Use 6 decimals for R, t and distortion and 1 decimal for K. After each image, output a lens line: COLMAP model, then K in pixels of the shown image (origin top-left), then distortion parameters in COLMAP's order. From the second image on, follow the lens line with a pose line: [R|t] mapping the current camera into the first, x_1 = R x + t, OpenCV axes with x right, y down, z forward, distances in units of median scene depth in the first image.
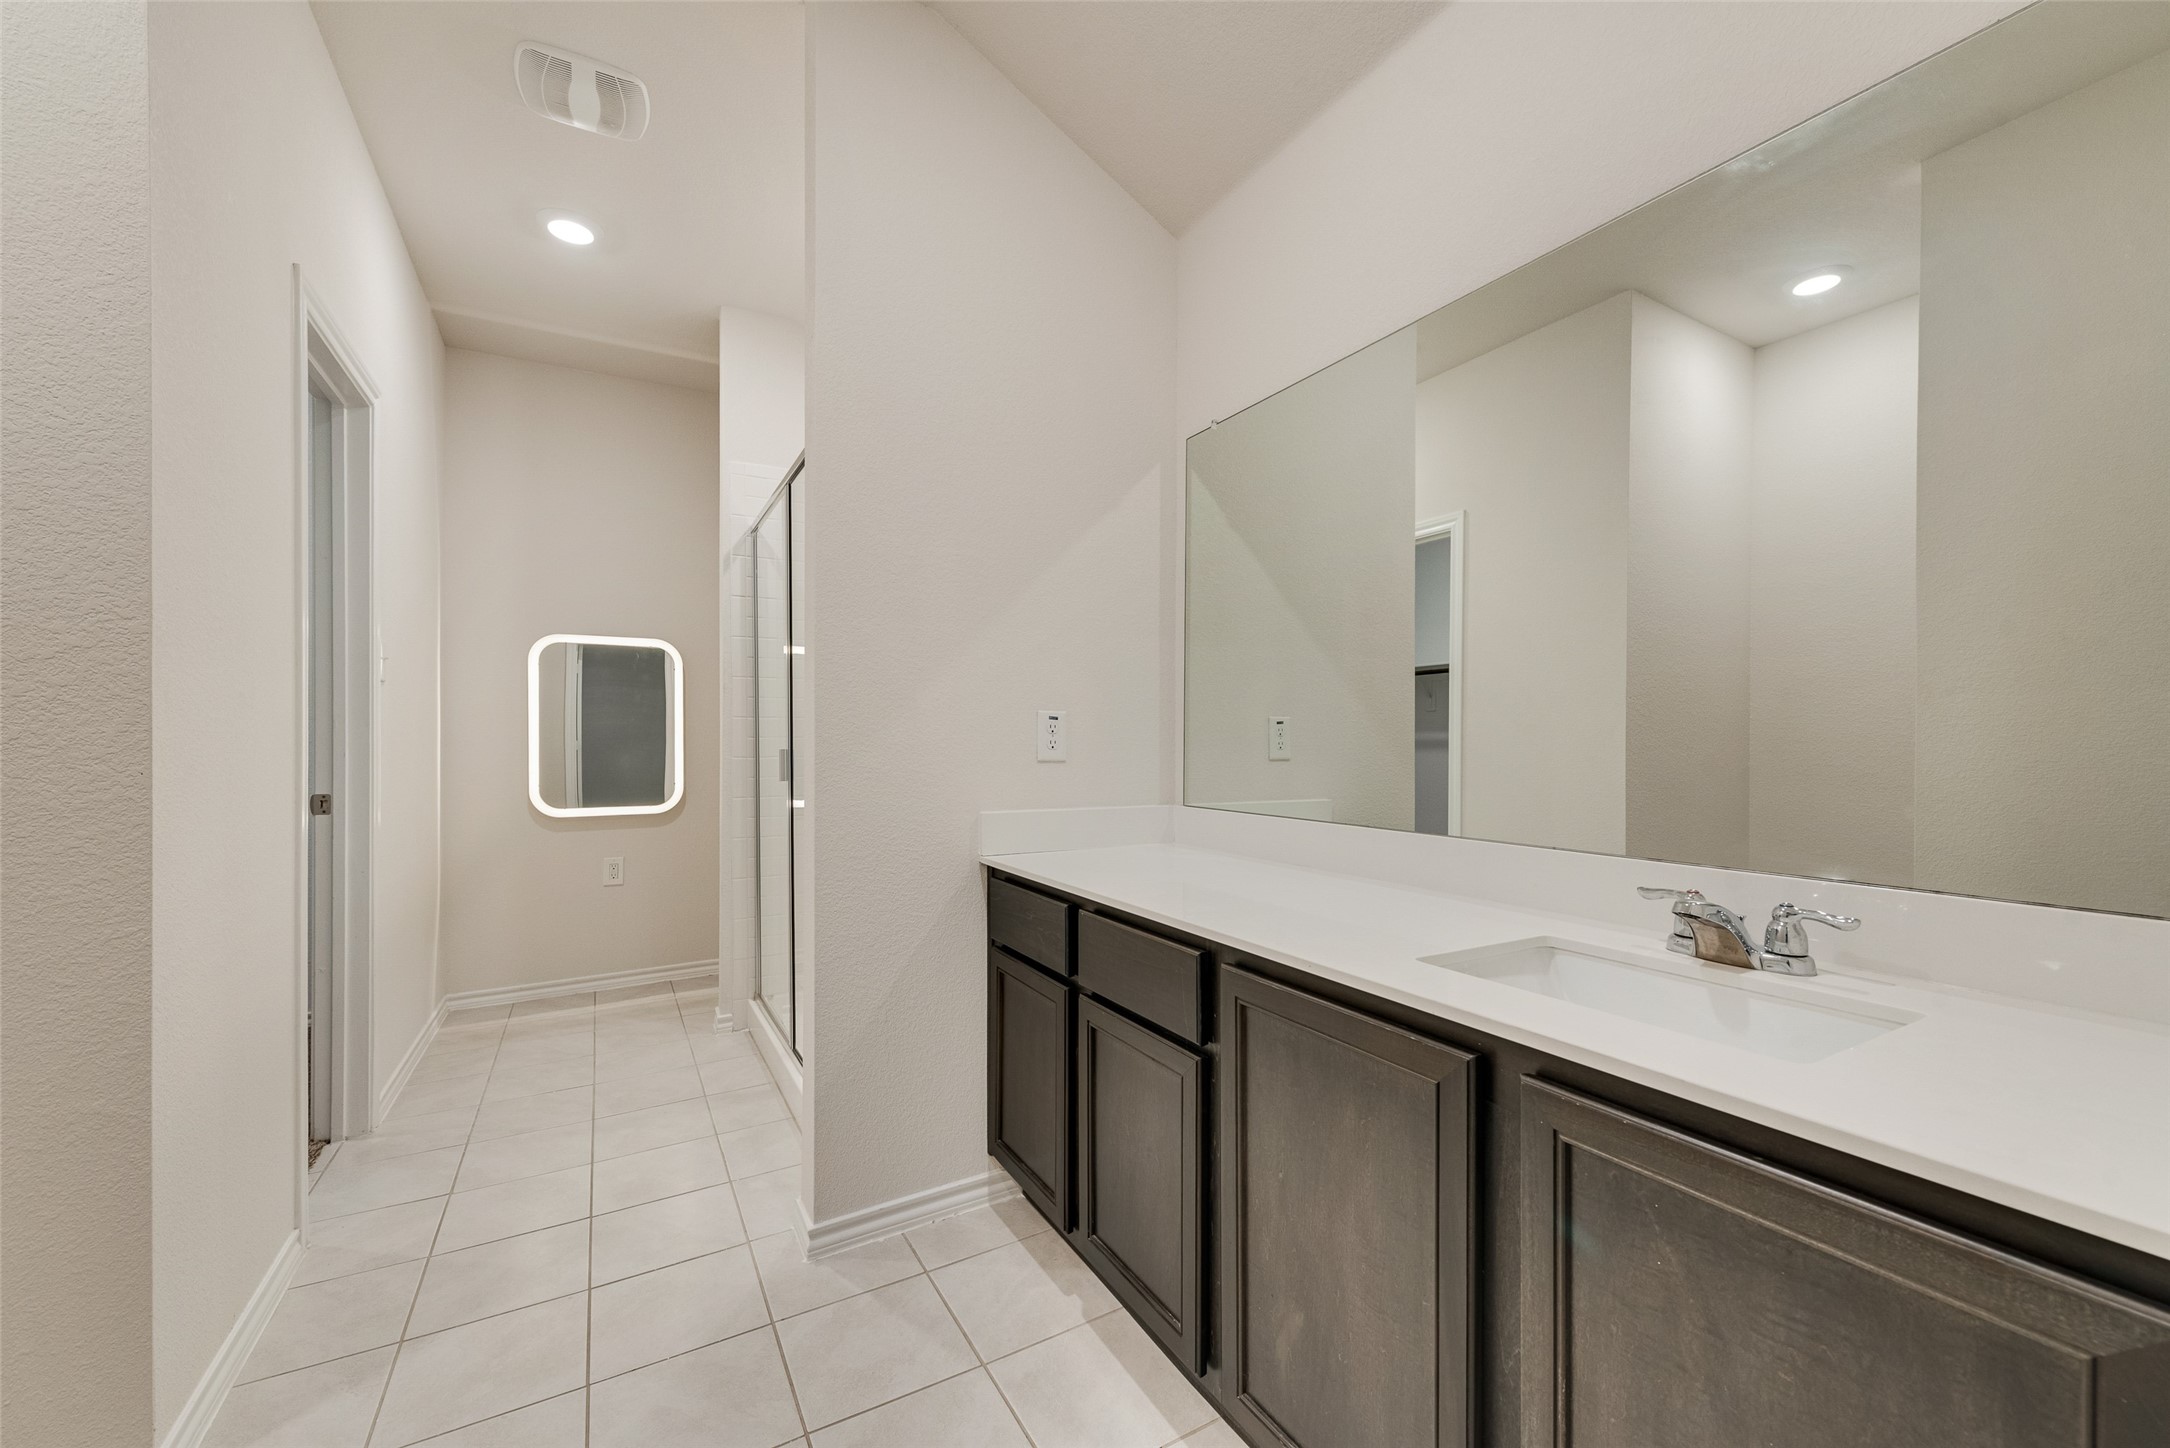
lens RADIAL K [[853.5, 0, 1082.0], [0, 853.5, 731.1], [0, 0, 1]] dist [0.012513, -0.000399]
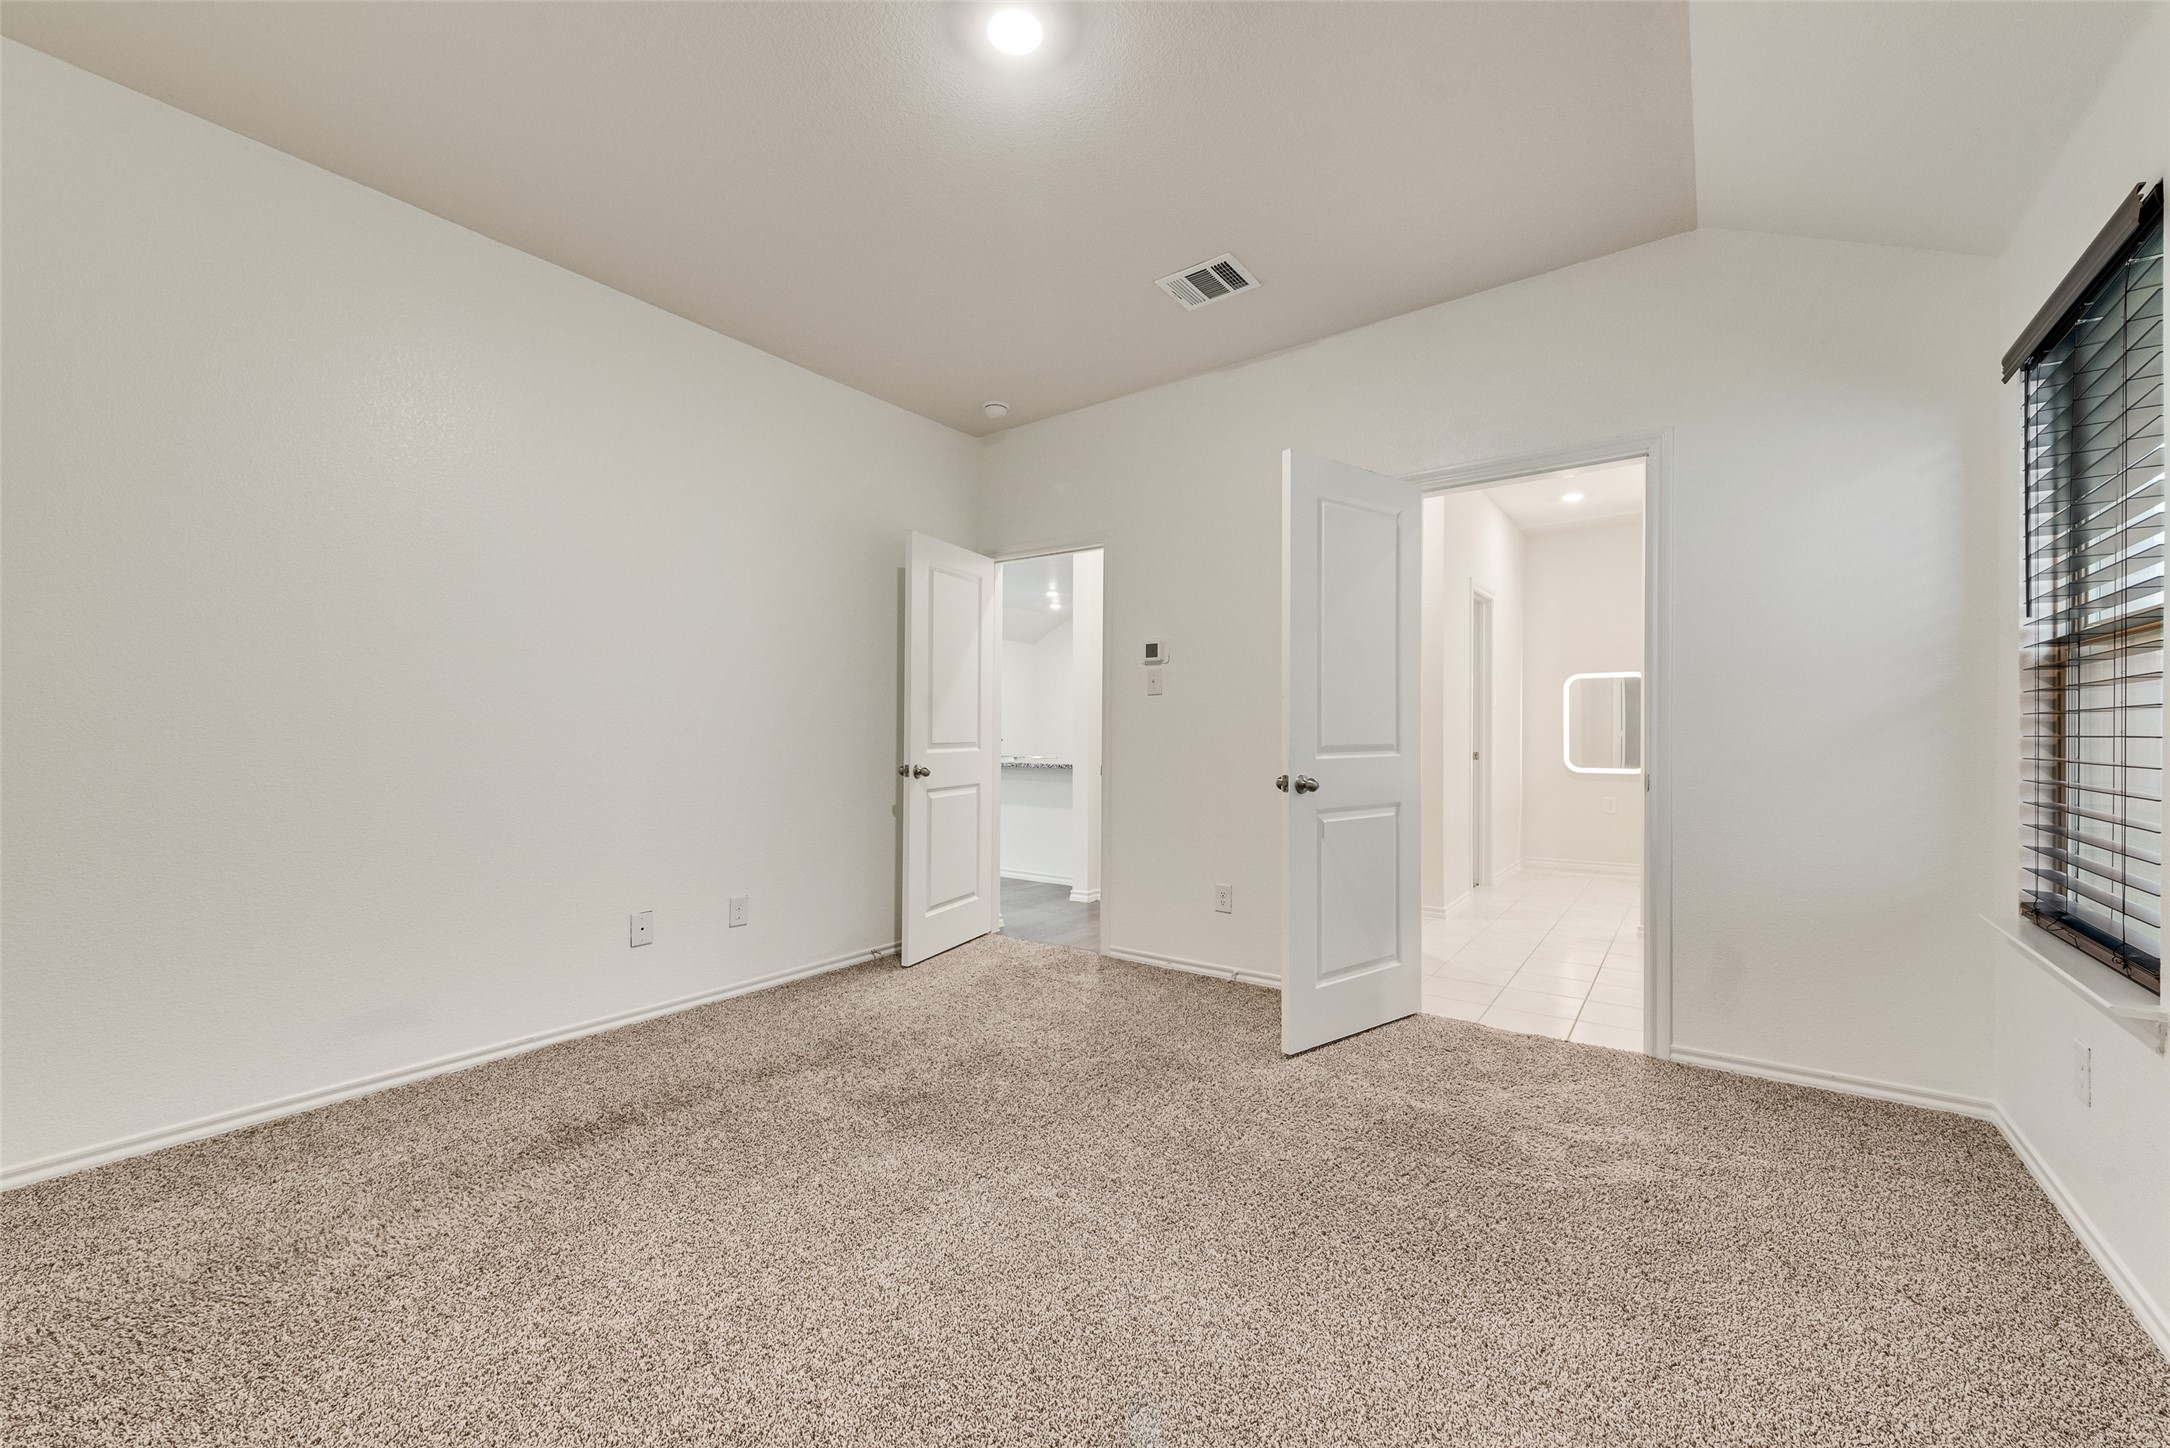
lens RADIAL K [[853.5, 0, 1069.7], [0, 853.5, 700.6], [0, 0, 1]] dist [0.012513, -0.000399]
pose [[0.401284, 0.002649, -0.915950, 0.999985], [-0.001975, 0.999996, 0.002027, -0.087535], [0.915952, 0.000995, 0.401287, -1.168915]]
